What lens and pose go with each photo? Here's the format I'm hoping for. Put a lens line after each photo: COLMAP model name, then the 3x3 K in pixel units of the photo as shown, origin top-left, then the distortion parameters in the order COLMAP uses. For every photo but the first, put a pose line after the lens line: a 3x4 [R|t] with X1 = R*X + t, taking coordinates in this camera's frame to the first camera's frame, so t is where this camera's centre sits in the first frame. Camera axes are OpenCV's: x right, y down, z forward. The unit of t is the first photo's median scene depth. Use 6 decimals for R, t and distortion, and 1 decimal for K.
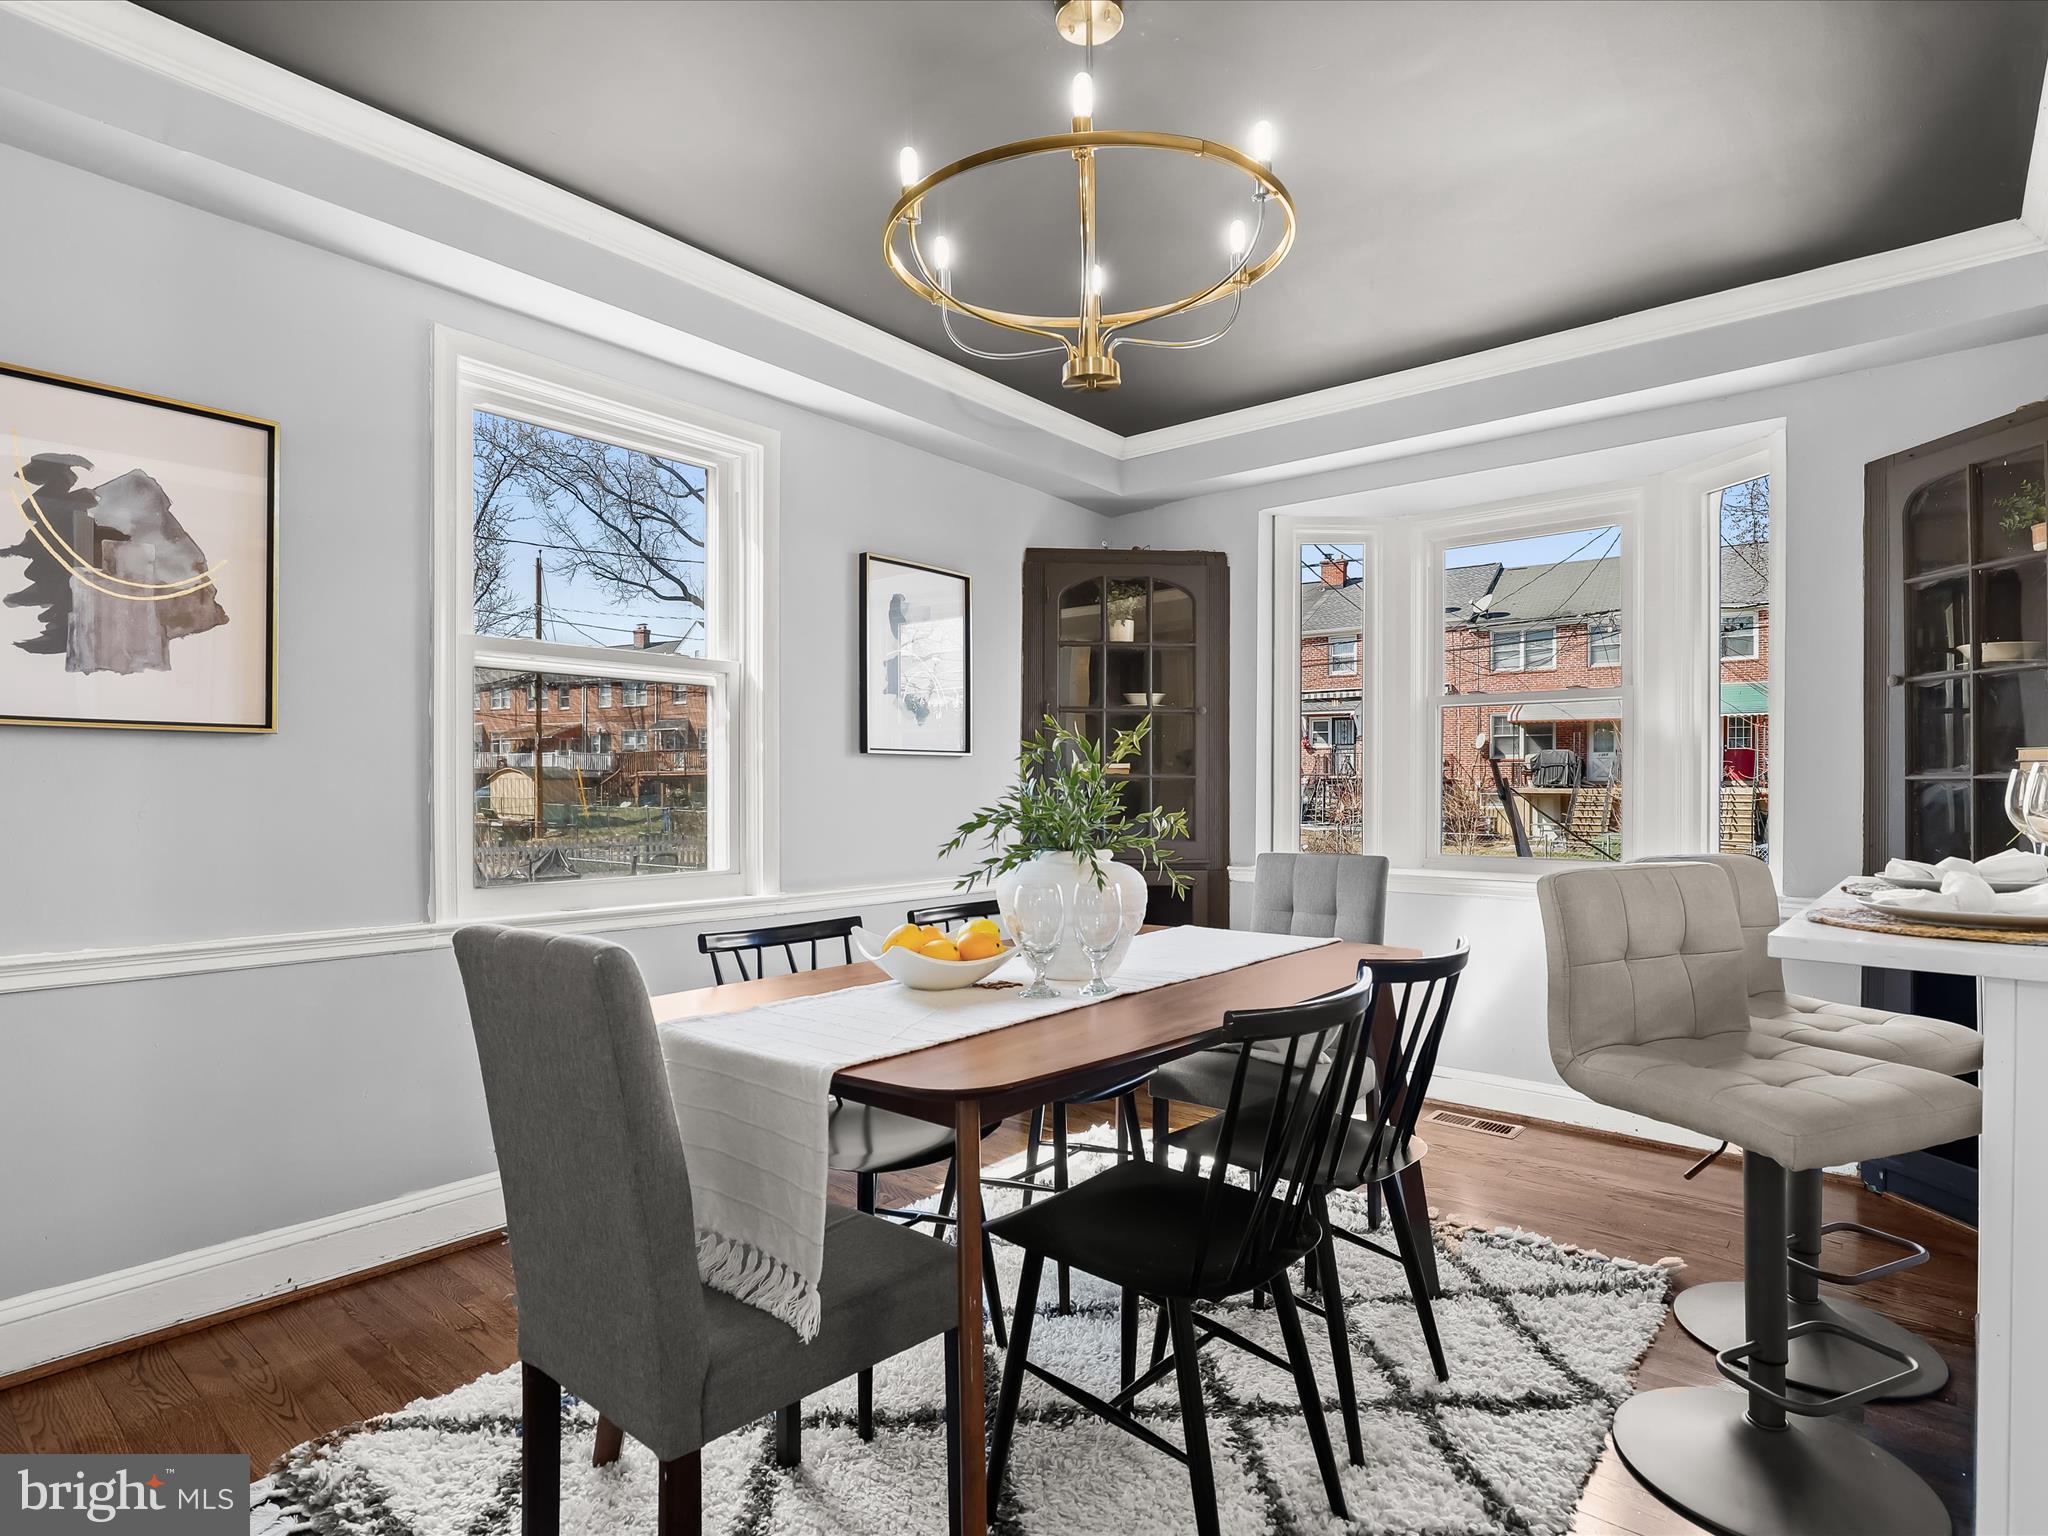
lens RADIAL K [[1060.8, 0, 1033.4], [0, 1060.8, 792.7], [0, 0, 1]] dist [-0.015230, 0.001408]
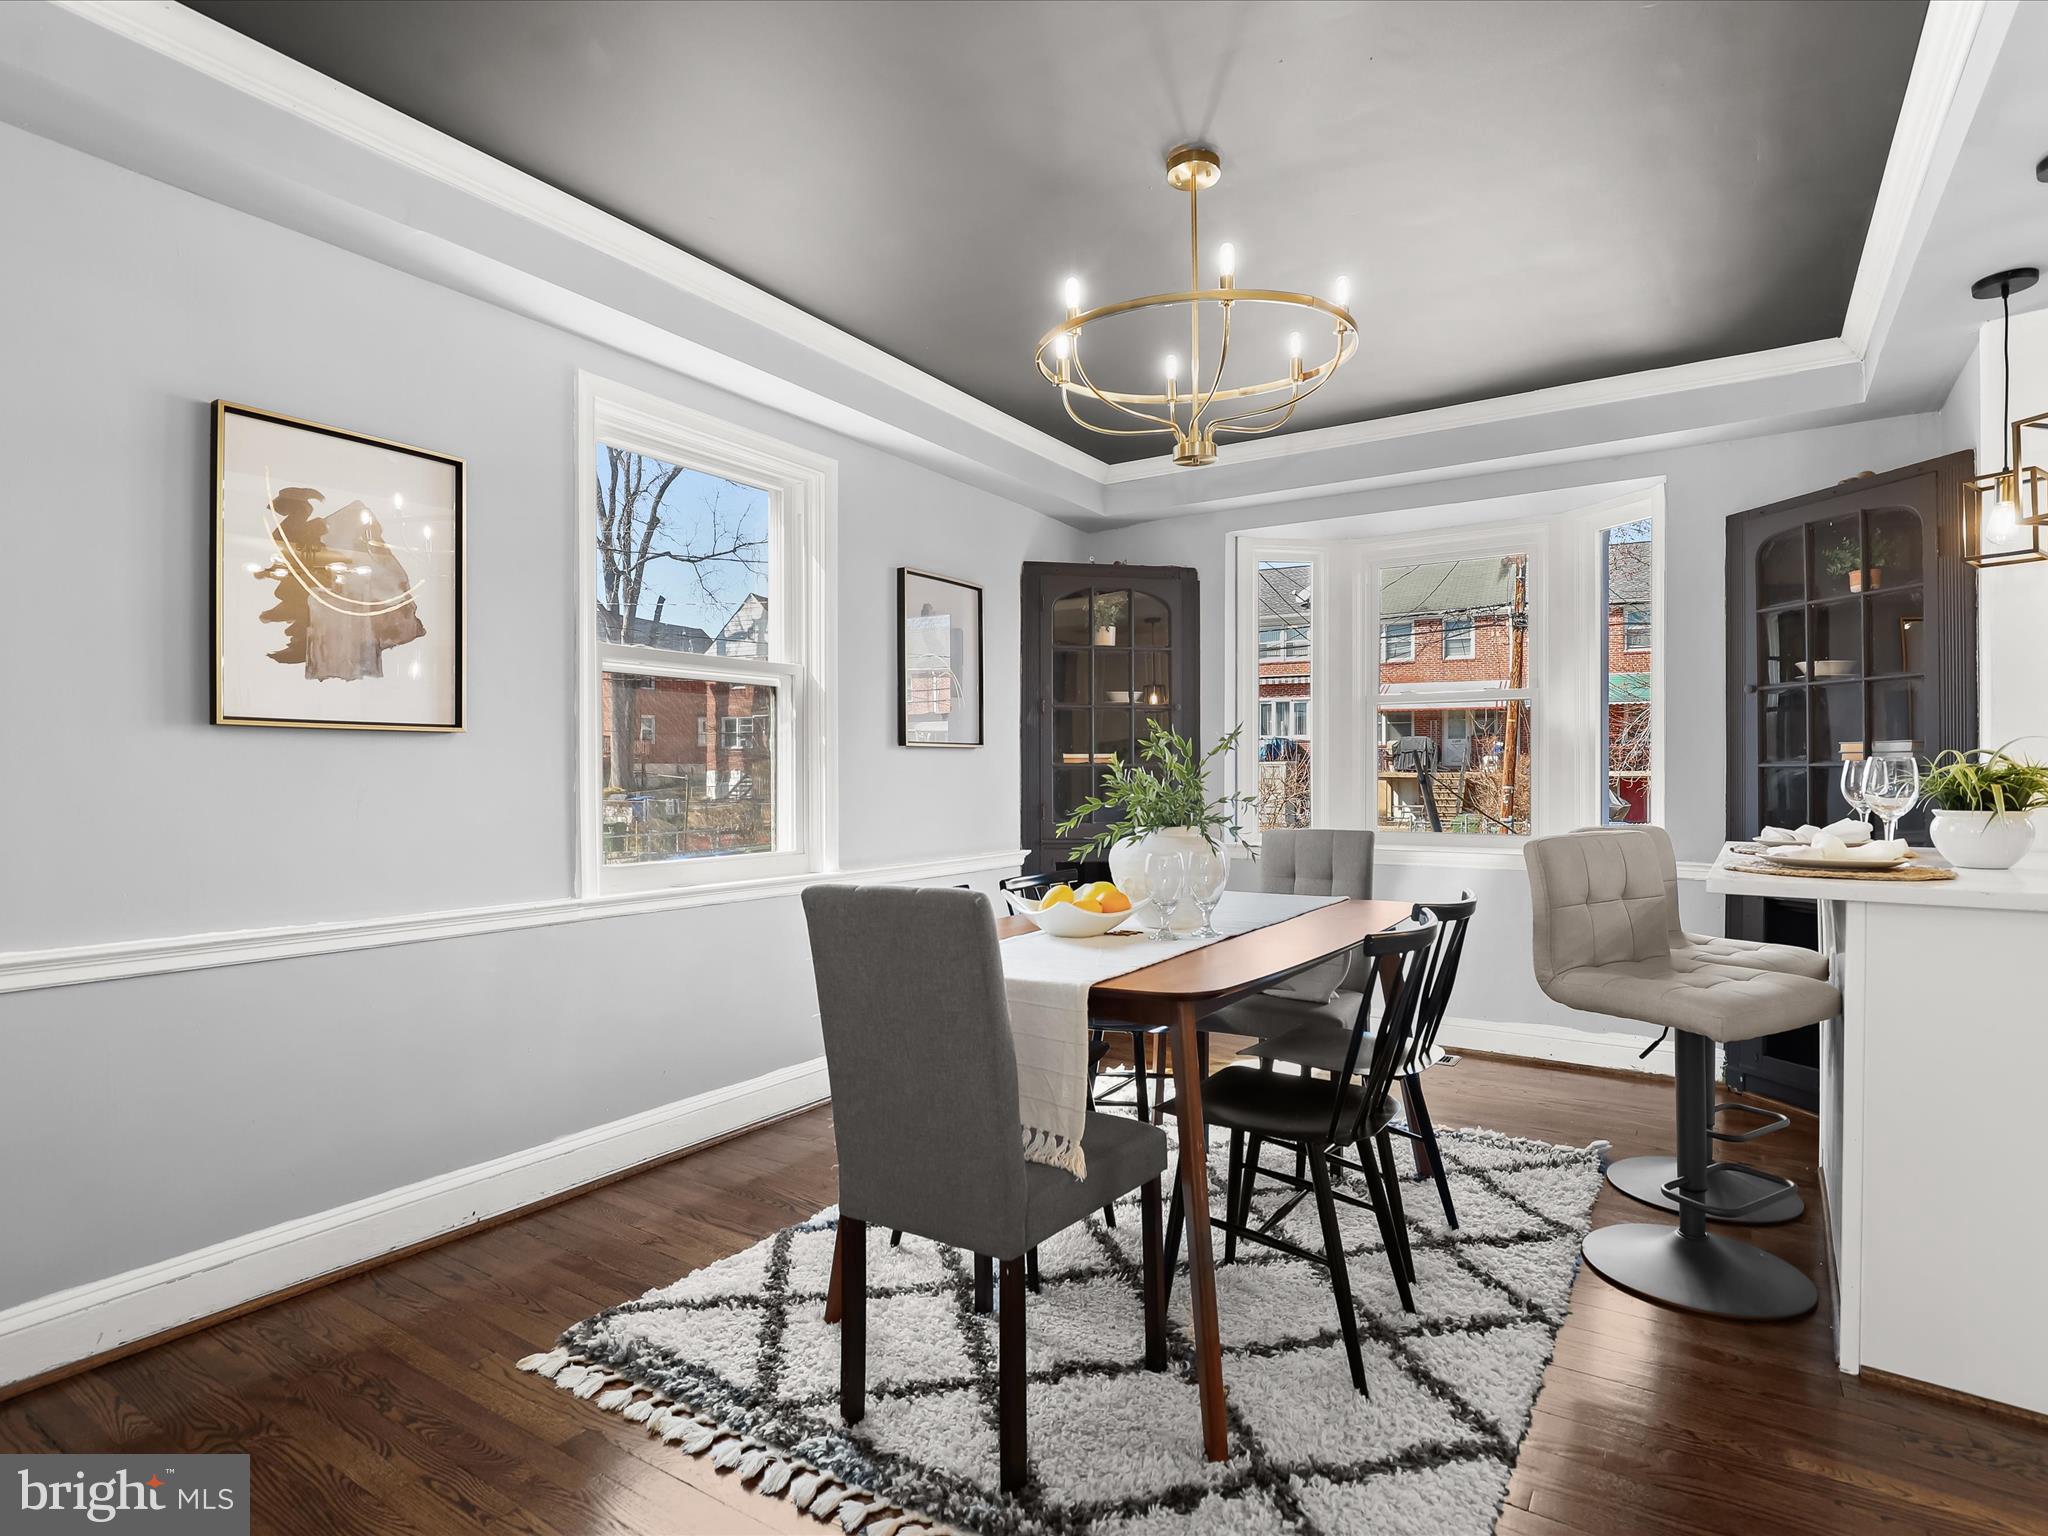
lens RADIAL K [[1053.6, 0, 1032.0], [0, 1053.6, 779.2], [0, 0, 1]] dist [-0.016402, 0.001741]
pose [[0.993188, -0.004837, 0.116418, -0.250546], [0.004766, 0.999988, 0.000892, -0.003536], [-0.116421, -0.000331, 0.993200, -0.205294]]
